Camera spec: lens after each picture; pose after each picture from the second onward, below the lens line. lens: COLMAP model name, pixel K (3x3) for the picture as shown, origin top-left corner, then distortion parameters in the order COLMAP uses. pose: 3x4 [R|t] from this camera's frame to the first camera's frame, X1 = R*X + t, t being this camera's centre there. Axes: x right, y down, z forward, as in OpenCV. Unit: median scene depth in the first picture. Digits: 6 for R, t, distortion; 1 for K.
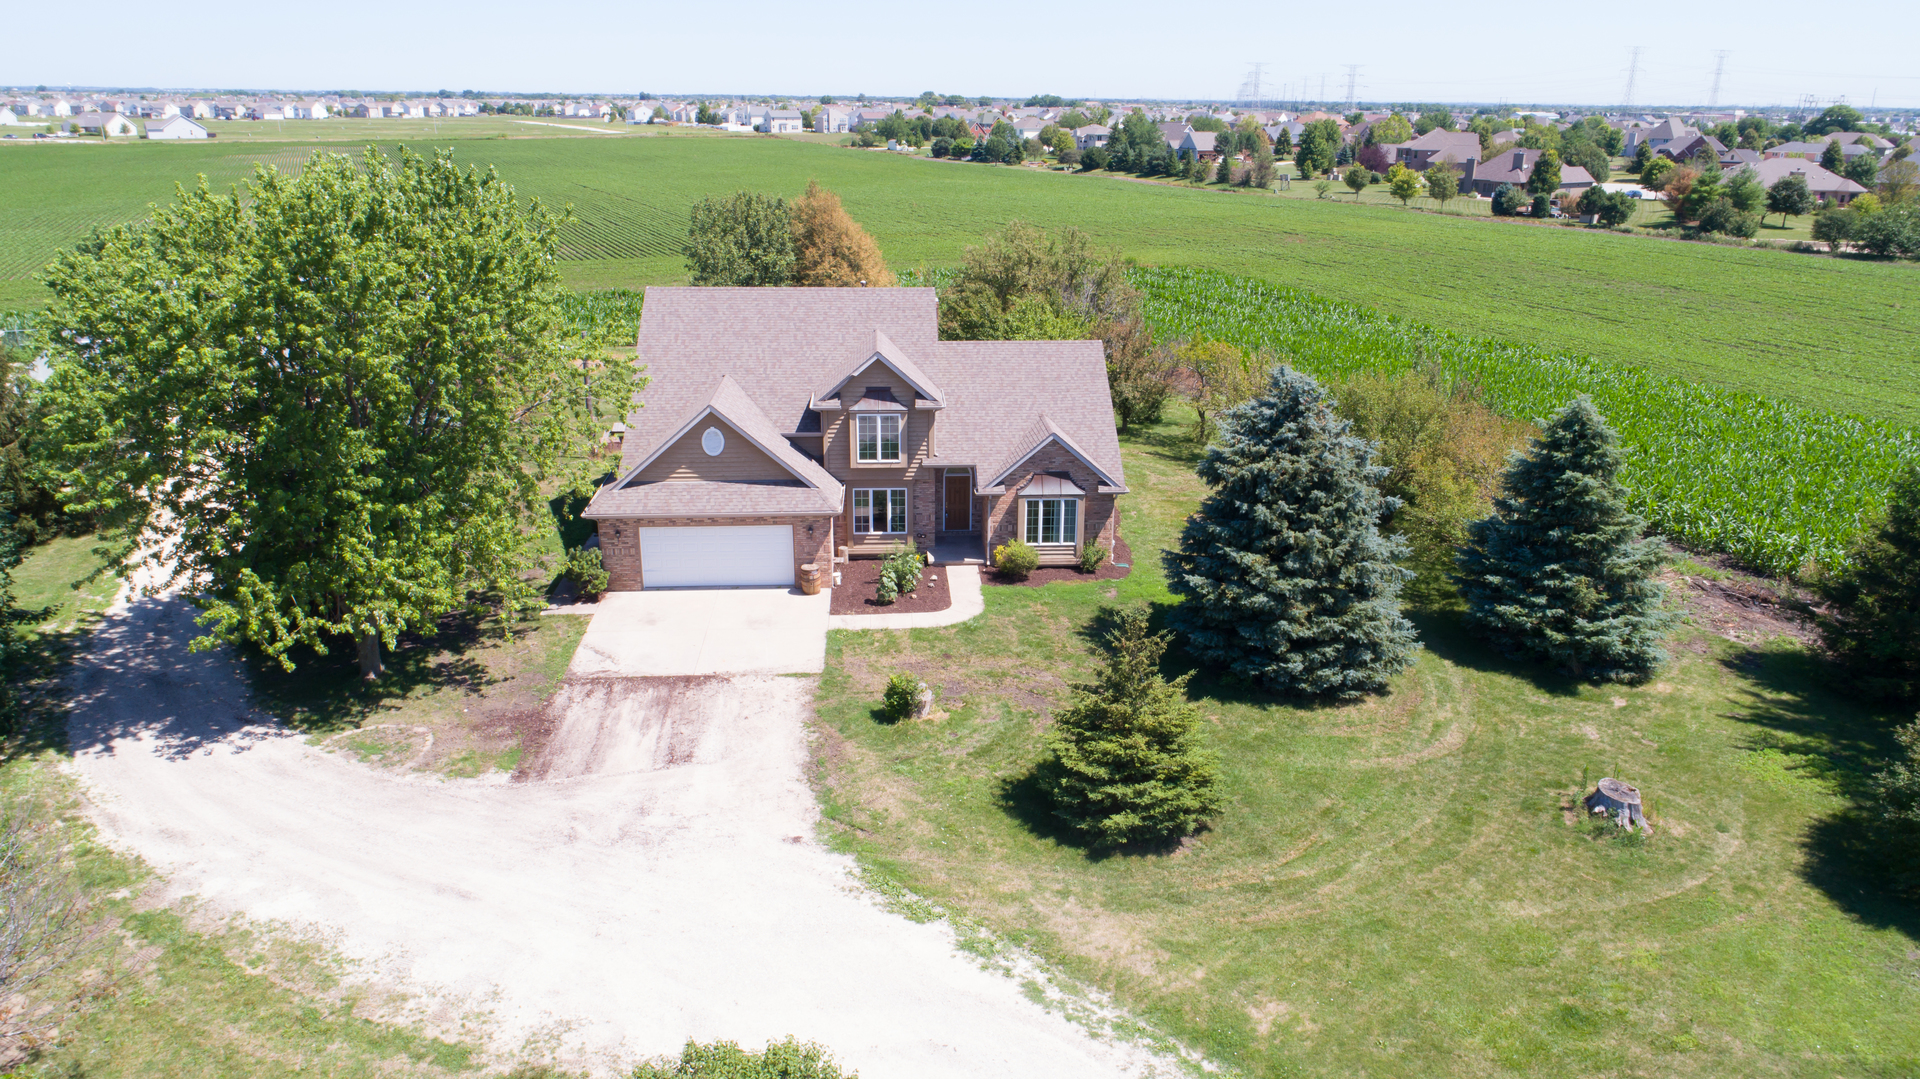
lens RADIAL K [[1285.7, 0, 966.6], [0, 1285.7, 541.8], [0, 0, 1]] dist [-0.007112, 0.001669]
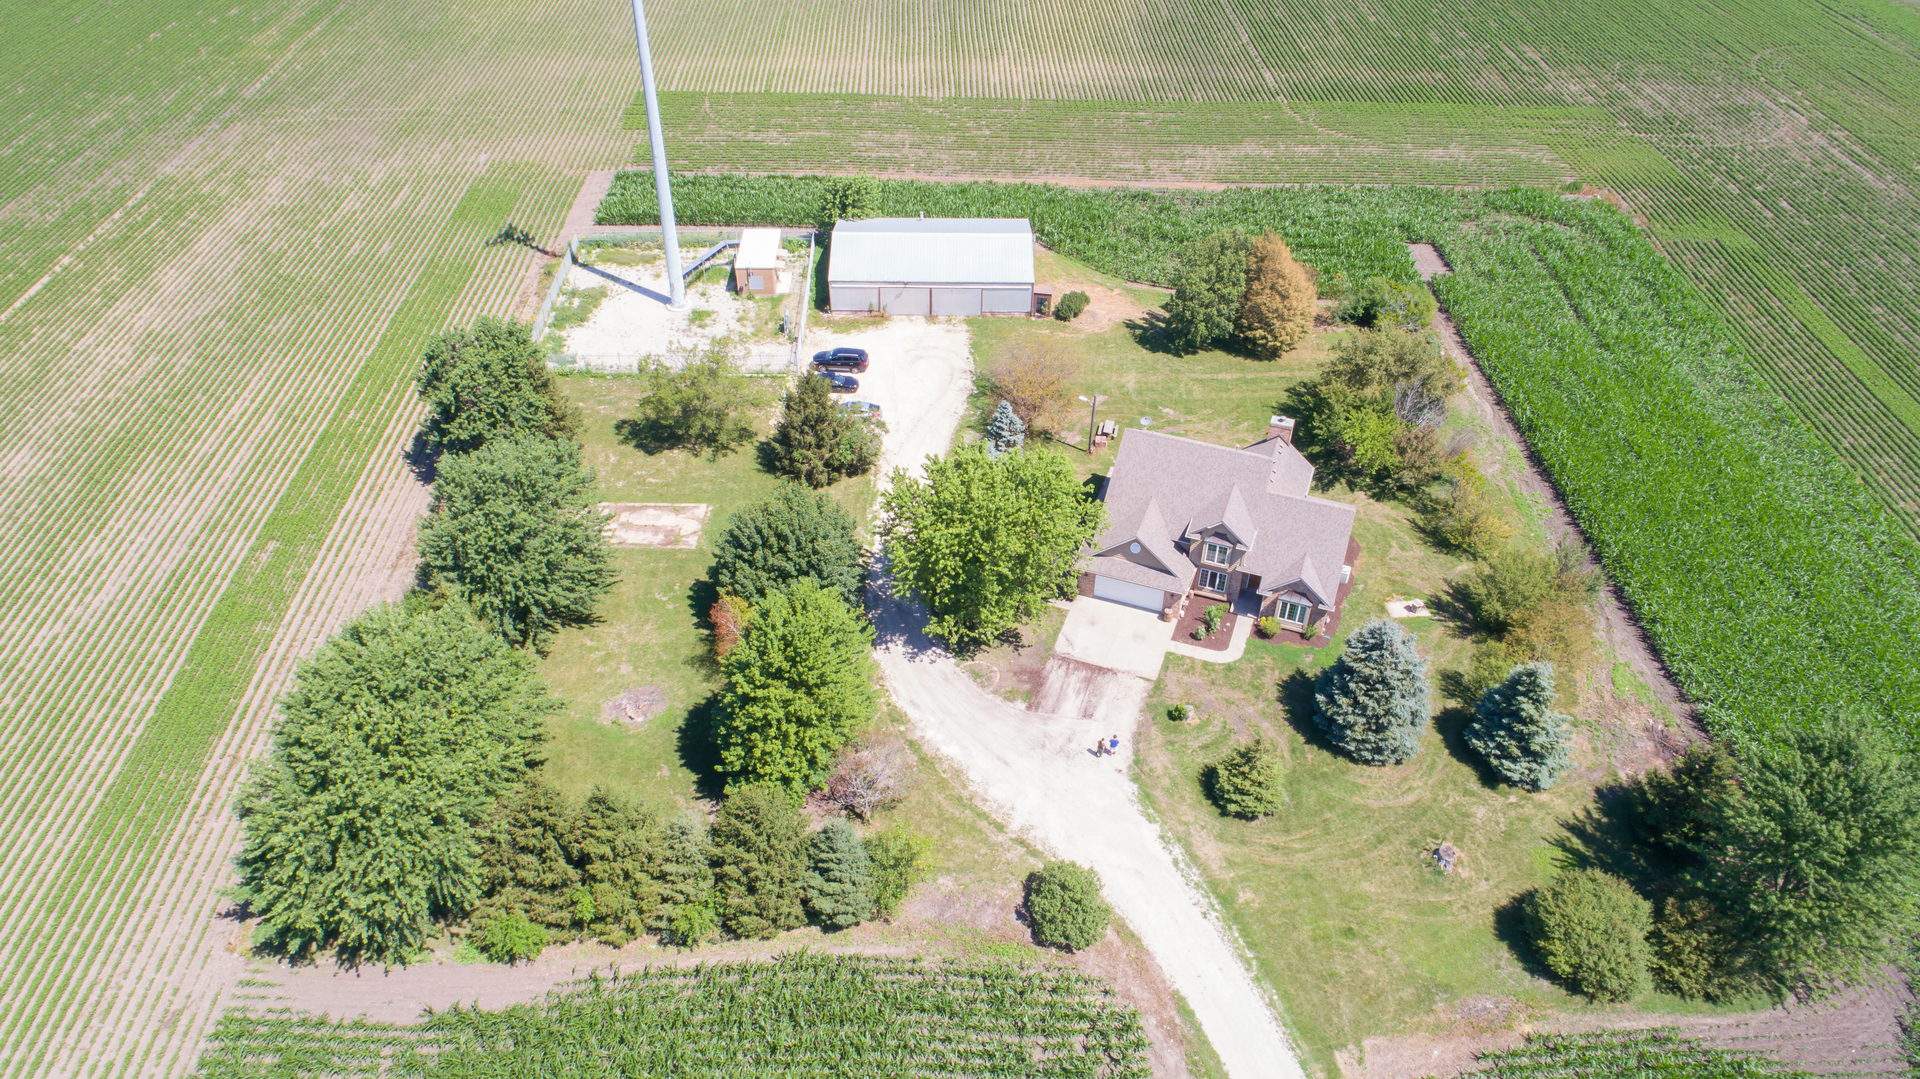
lens RADIAL K [[1285.7, 0, 966.6], [0, 1285.7, 541.8], [0, 0, 1]] dist [-0.007112, 0.001669]
pose [[0.914852, 0.255908, -0.312342, 0.231099], [-0.132669, 0.921081, 0.366072, -0.912745], [0.381373, -0.293464, 0.876603, -1.069996]]
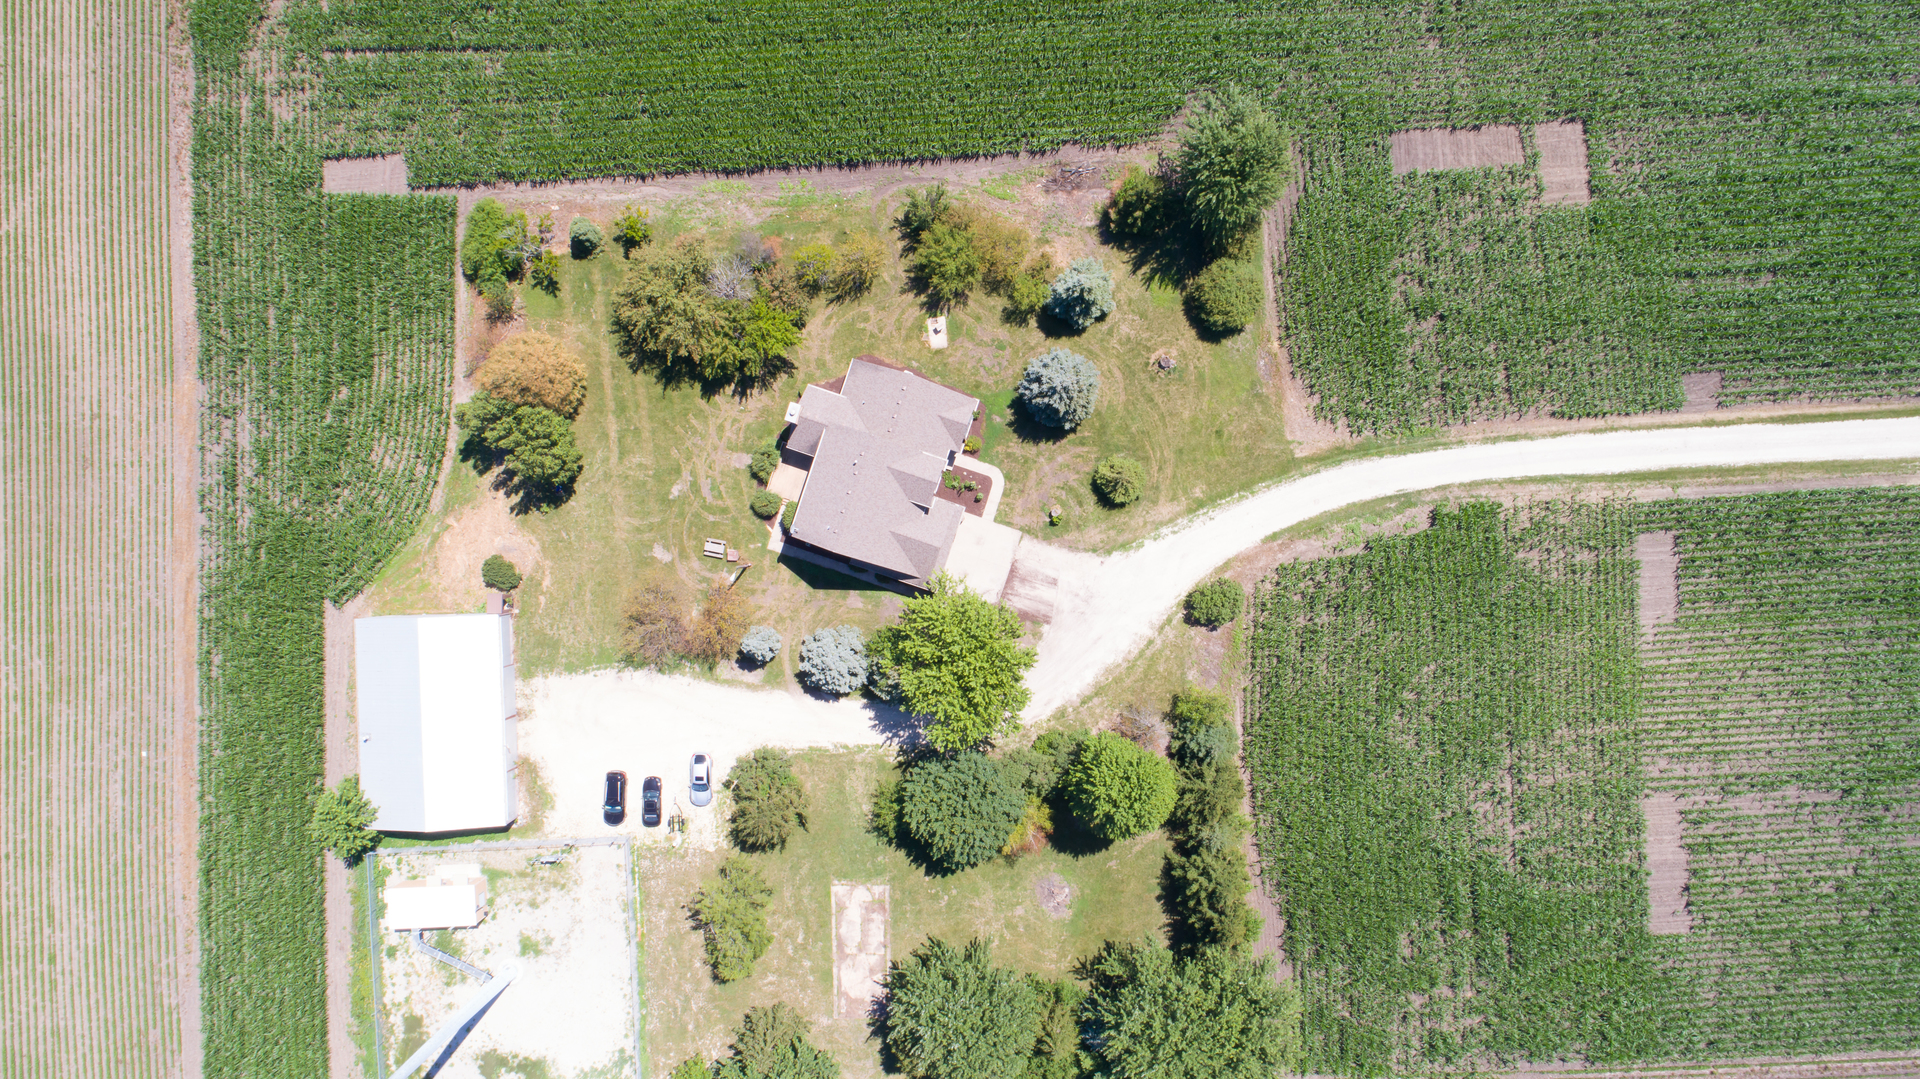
lens RADIAL K [[1285.7, 0, 966.6], [0, 1285.7, 541.8], [0, 0, 1]] dist [-0.007112, 0.001669]
pose [[0.379937, -0.924814, -0.019139, -0.123212], [0.318153, 0.111221, 0.941493, -2.941789], [-0.868577, -0.363797, 0.336489, 0.011626]]
